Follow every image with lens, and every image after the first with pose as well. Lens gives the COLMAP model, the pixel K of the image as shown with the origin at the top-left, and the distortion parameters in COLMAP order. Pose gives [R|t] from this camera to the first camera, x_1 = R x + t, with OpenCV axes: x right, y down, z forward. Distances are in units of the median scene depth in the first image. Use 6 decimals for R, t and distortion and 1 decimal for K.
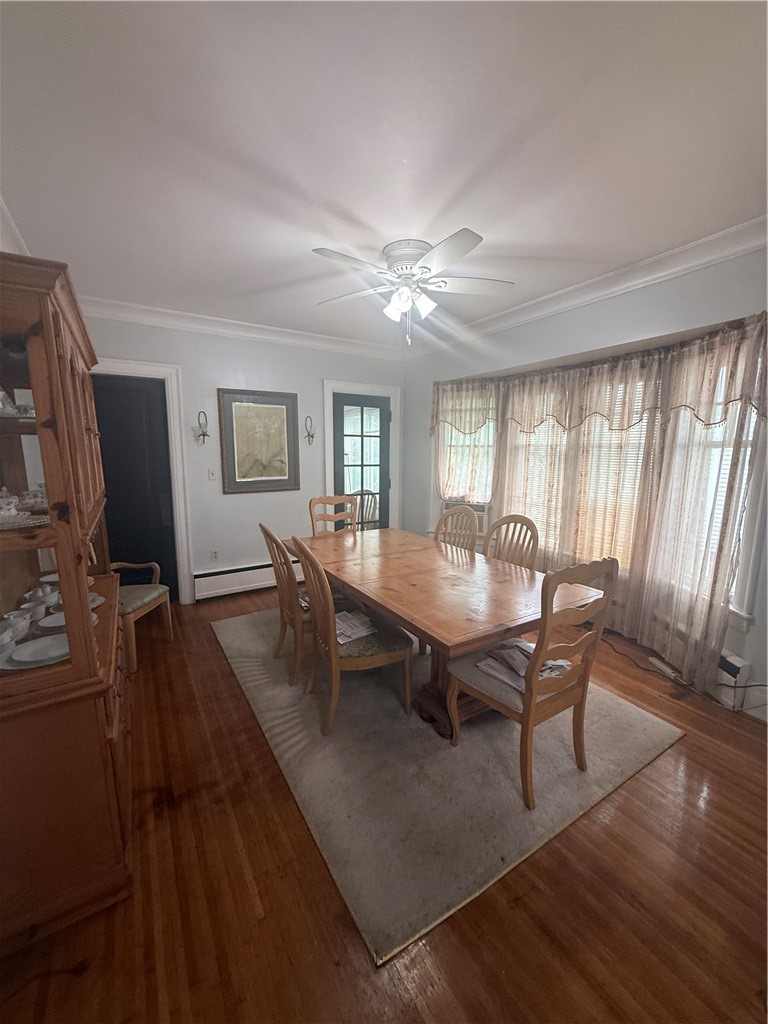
lens RADIAL K [[408.8, 0, 383.7], [0, 408.8, 514.6], [0, 0, 1]] dist [0.002201, 0.000316]
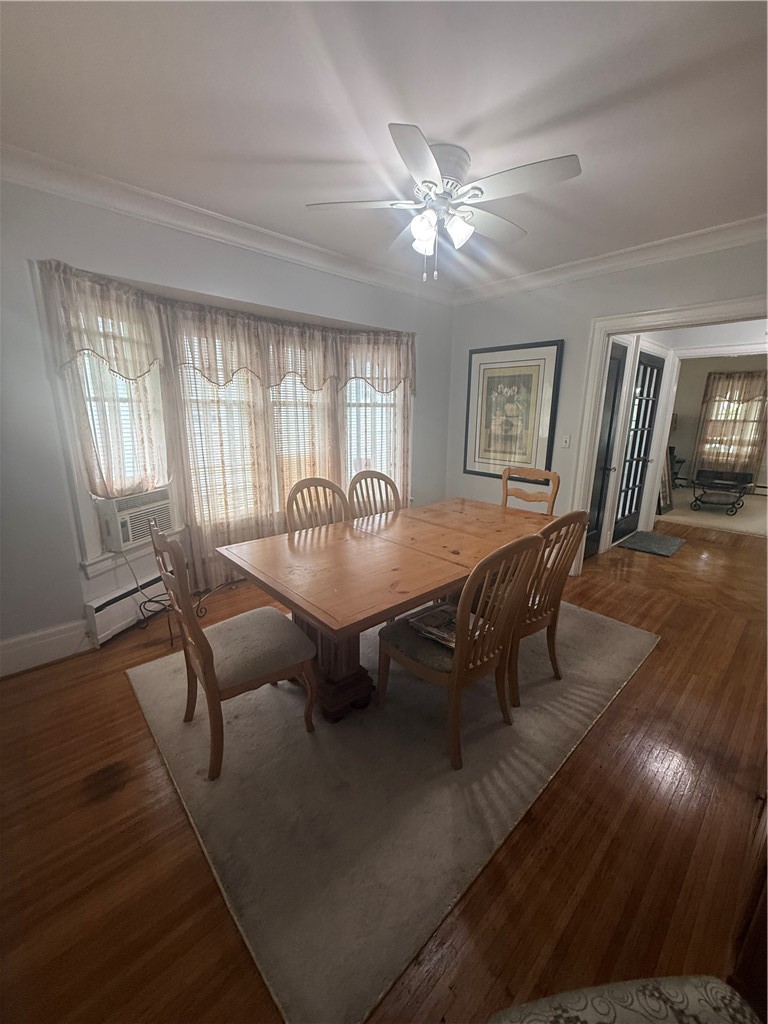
lens RADIAL K [[408.8, 0, 384.7], [0, 408.8, 515.0], [0, 0, 1]] dist [0.002201, 0.000316]
pose [[-0.192224, -0.248756, 0.949300, -0.630575], [0.143041, 0.949906, 0.277880, -0.156519], [-0.970870, 0.189204, -0.147013, 0.985075]]
